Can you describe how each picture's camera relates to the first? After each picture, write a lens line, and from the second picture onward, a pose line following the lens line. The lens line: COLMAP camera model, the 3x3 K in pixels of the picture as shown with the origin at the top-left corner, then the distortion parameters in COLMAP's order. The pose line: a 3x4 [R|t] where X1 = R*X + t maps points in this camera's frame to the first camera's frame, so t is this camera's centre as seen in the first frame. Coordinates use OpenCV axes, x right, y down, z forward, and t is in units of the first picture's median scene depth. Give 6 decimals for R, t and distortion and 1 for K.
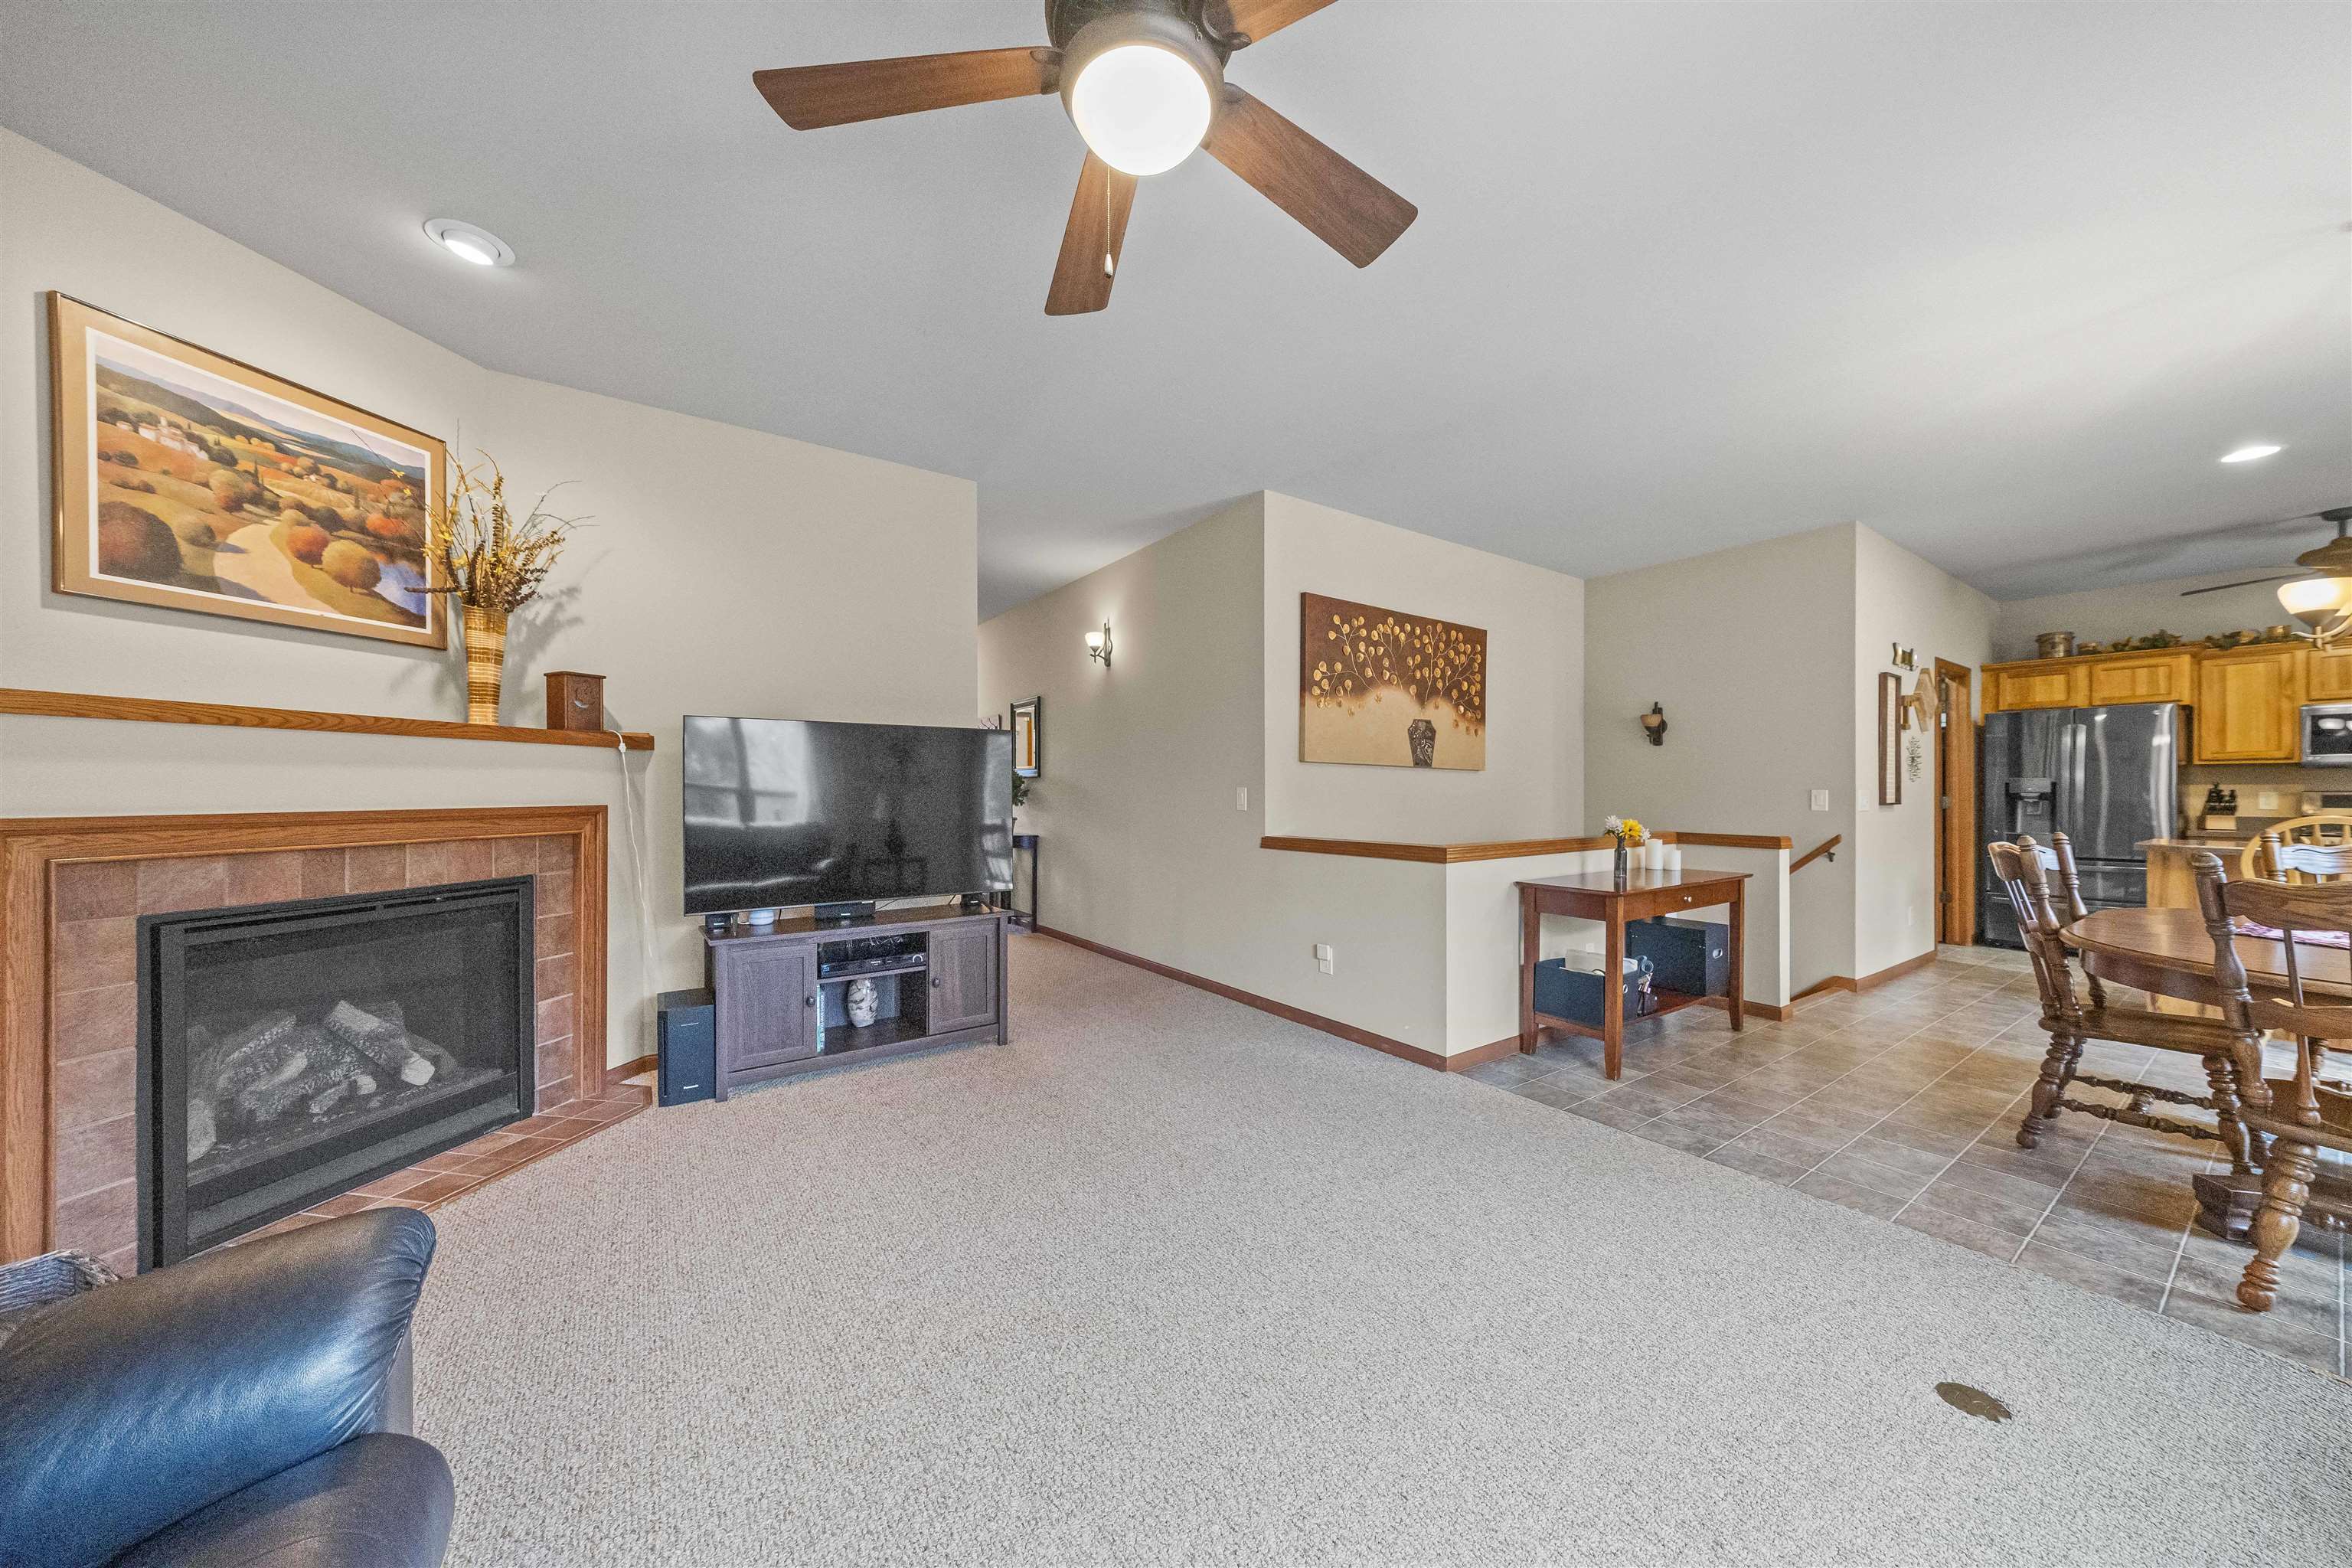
lens RADIAL K [[792.5, 0, 1163.3], [0, 792.5, 790.3], [0, 0, 1]] dist [-0.003286, 0.000537]
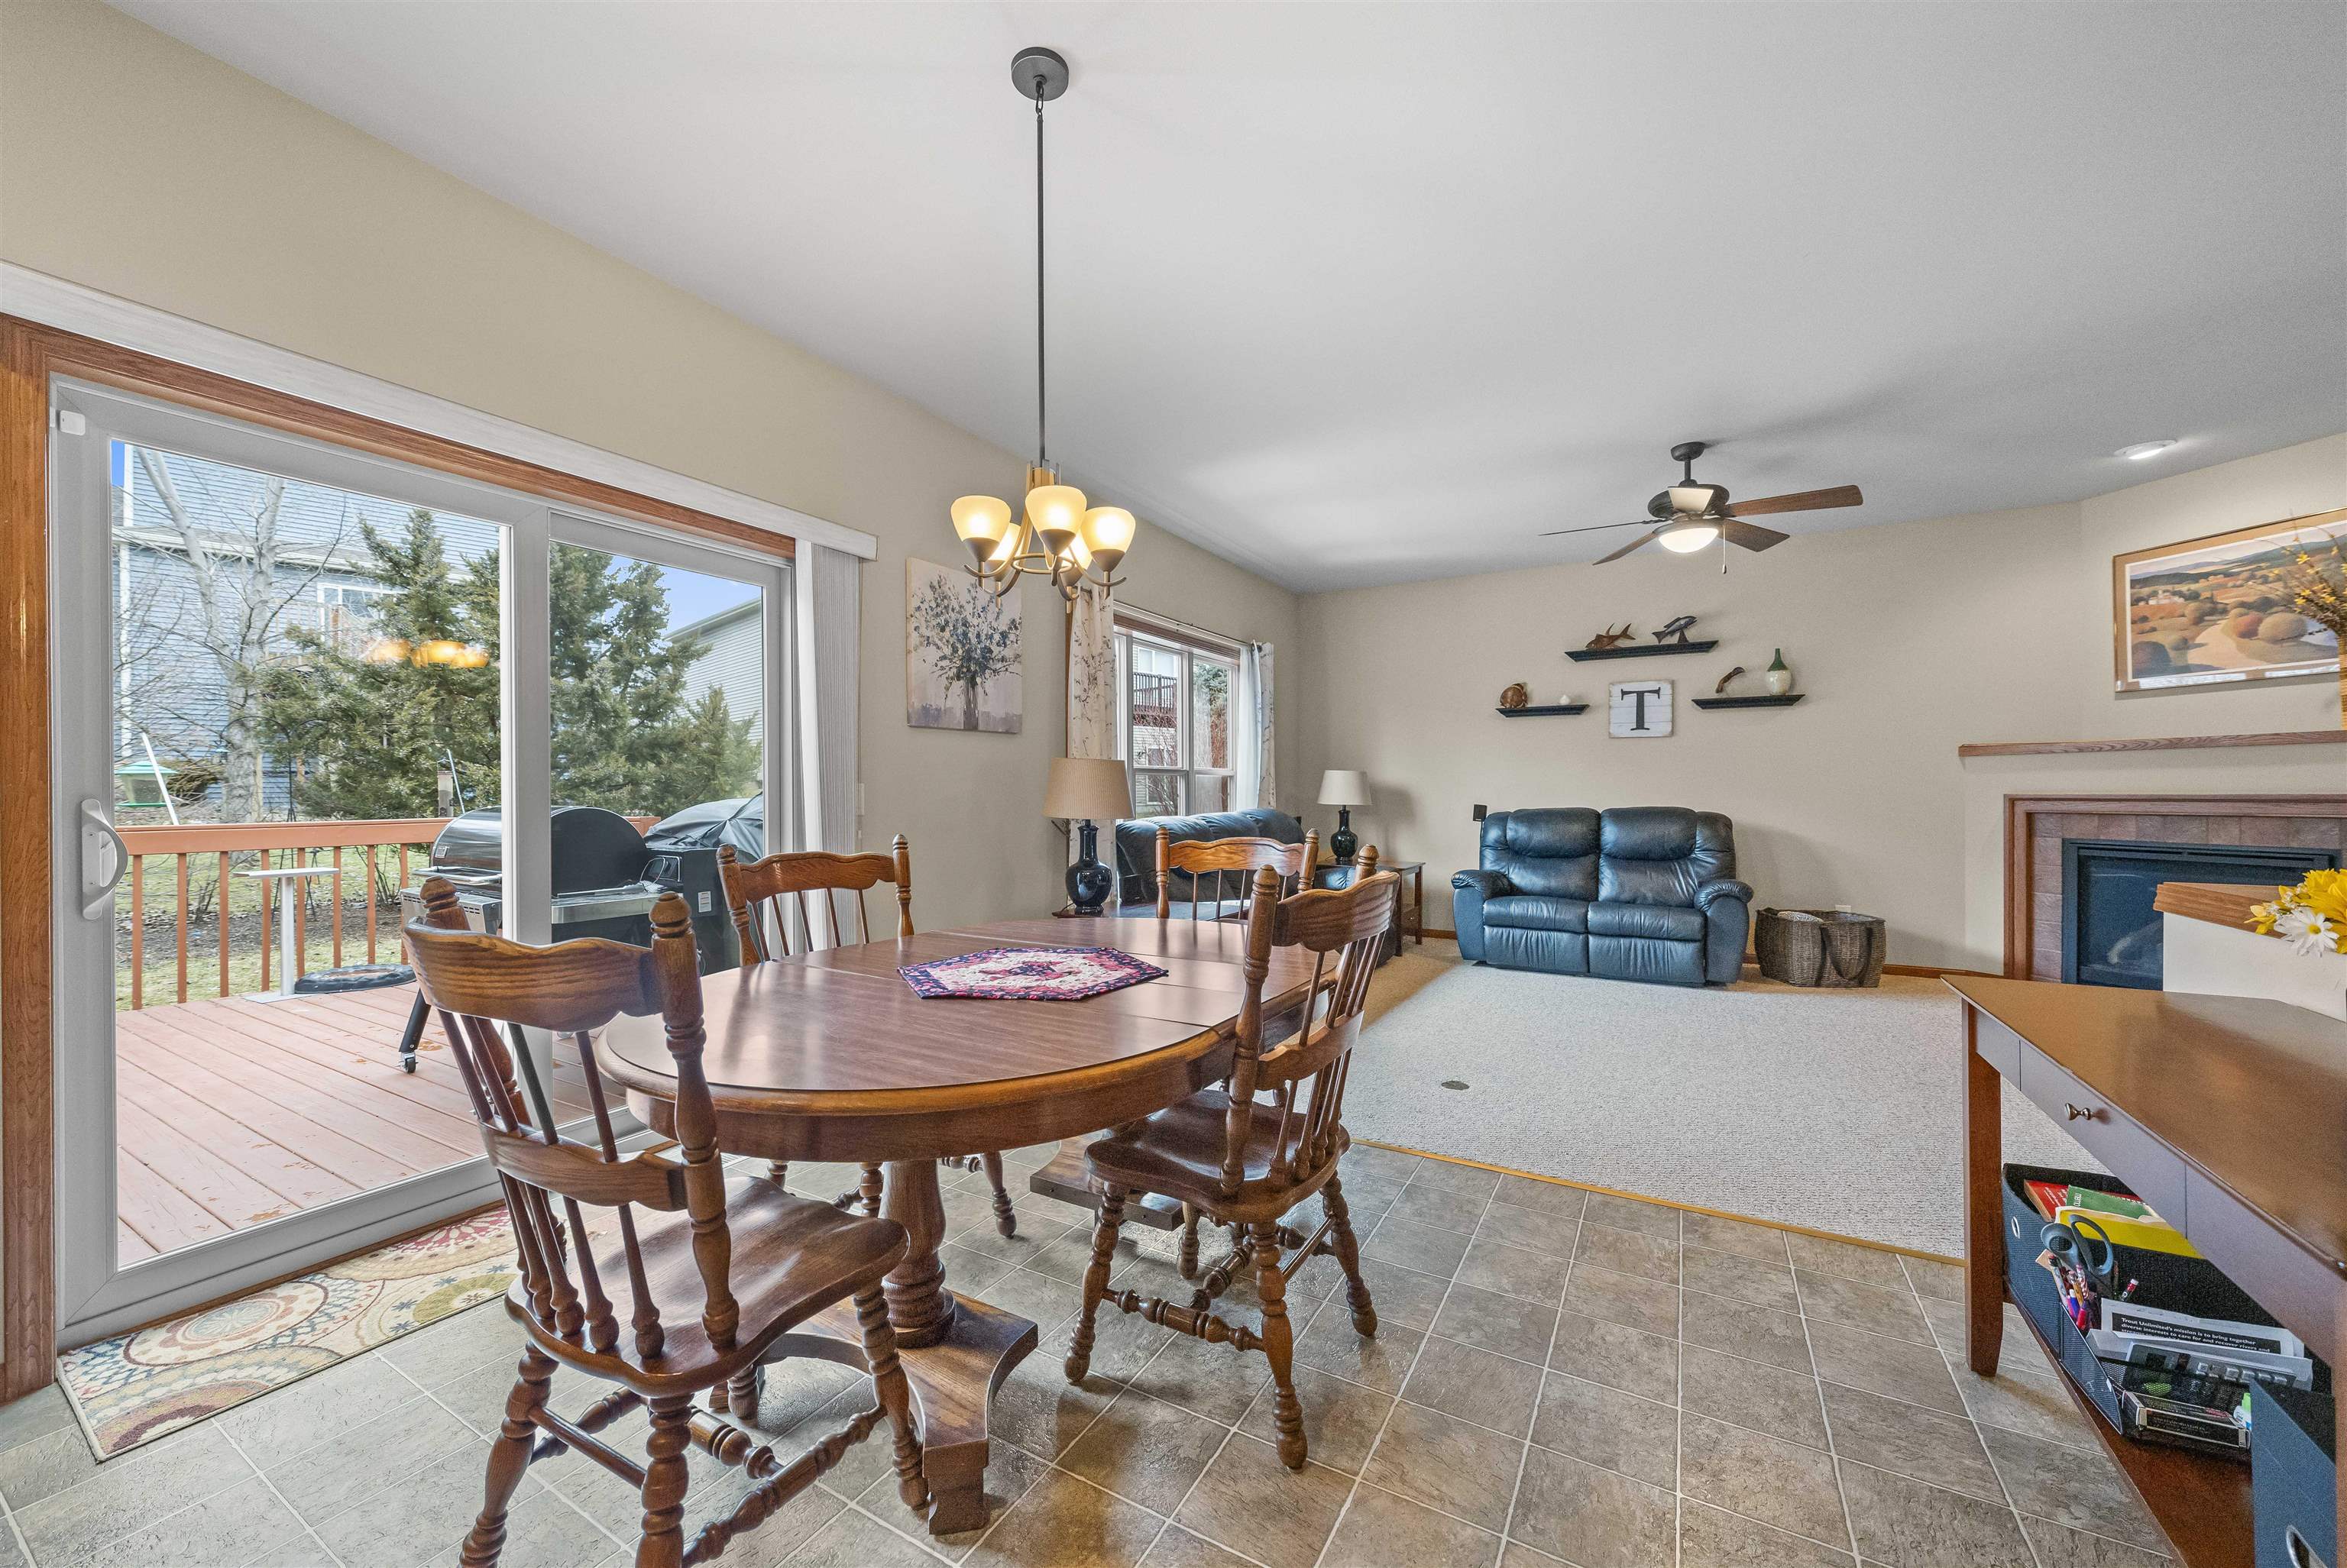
lens RADIAL K [[865.5, 0, 1169.3], [0, 865.5, 791.6], [0, 0, 1]] dist [-0.001273, -0.000545]
pose [[-0.902160, 0.001632, -0.431398, 1.671387], [0.001701, 0.999999, 0.000226, 0.014846], [0.431397, -0.000530, -0.902162, 1.699587]]
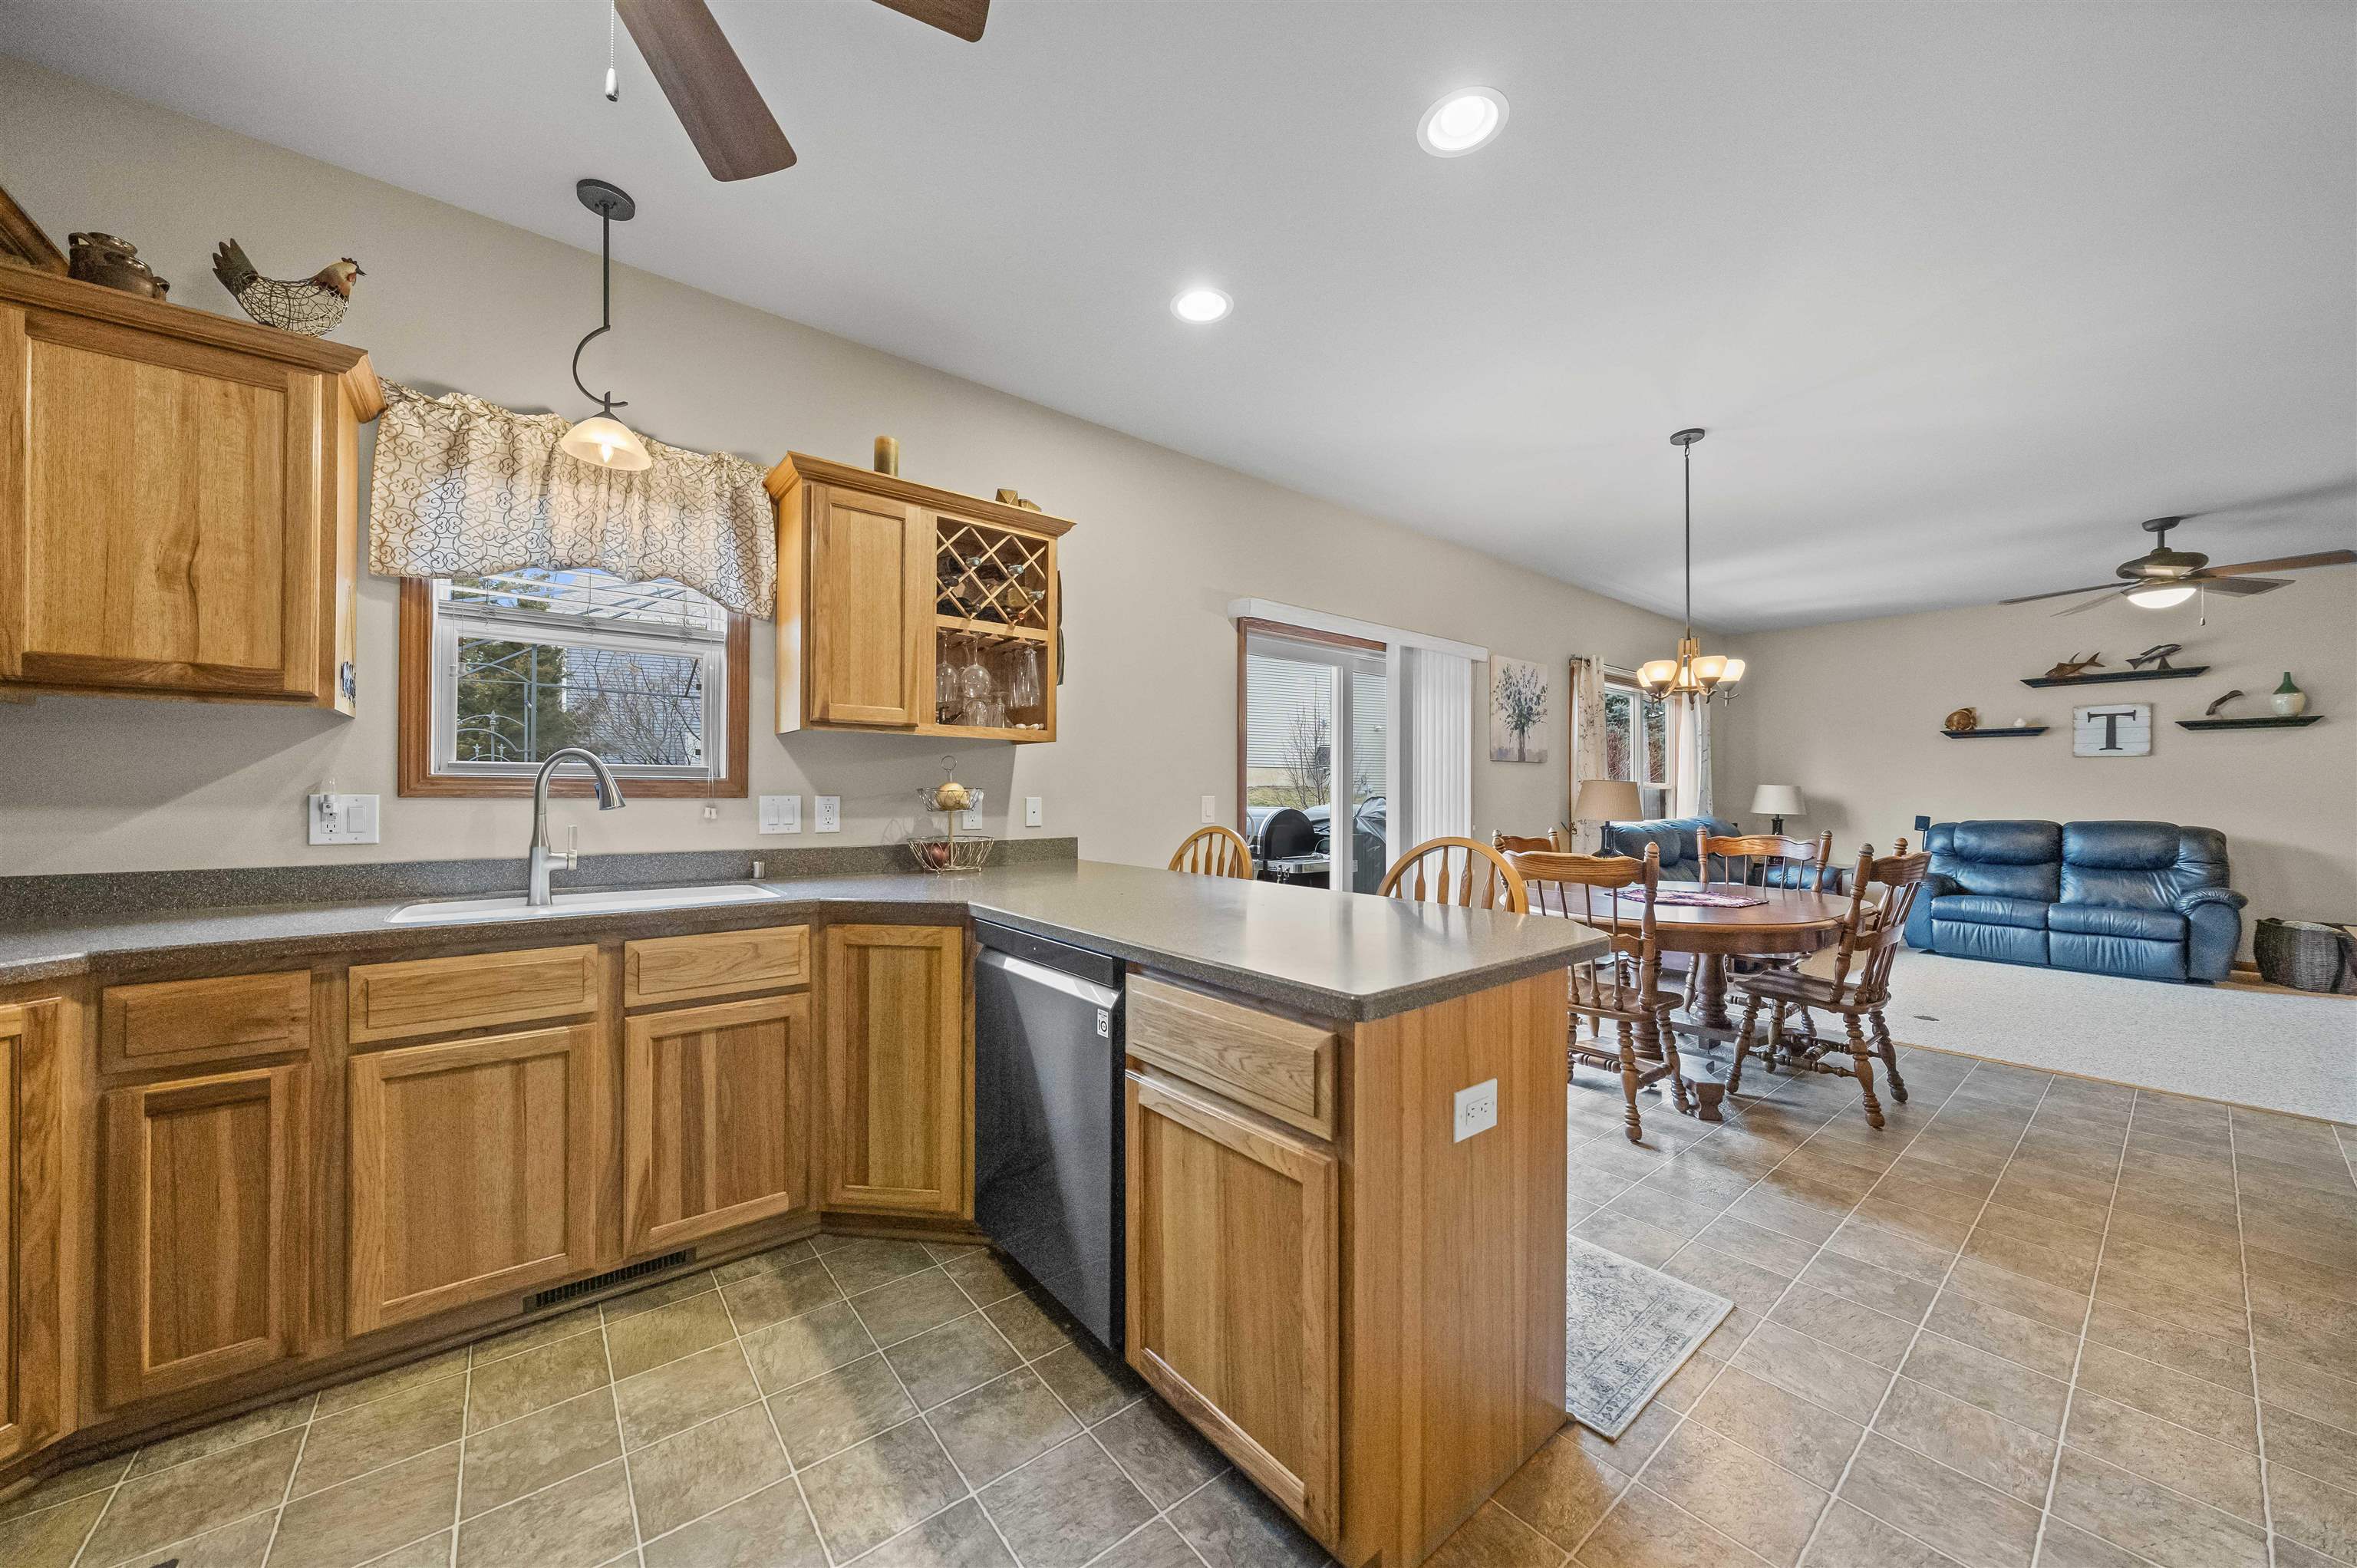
lens RADIAL K [[794.2, 0, 1194.4], [0, 794.2, 789.9], [0, 0, 1]] dist [-0.003286, 0.000537]
pose [[-0.996769, -0.007488, -0.079971, 2.451972], [-0.006976, 0.999953, -0.006679, 0.001602], [0.080017, -0.006099, -0.996775, 2.292294]]
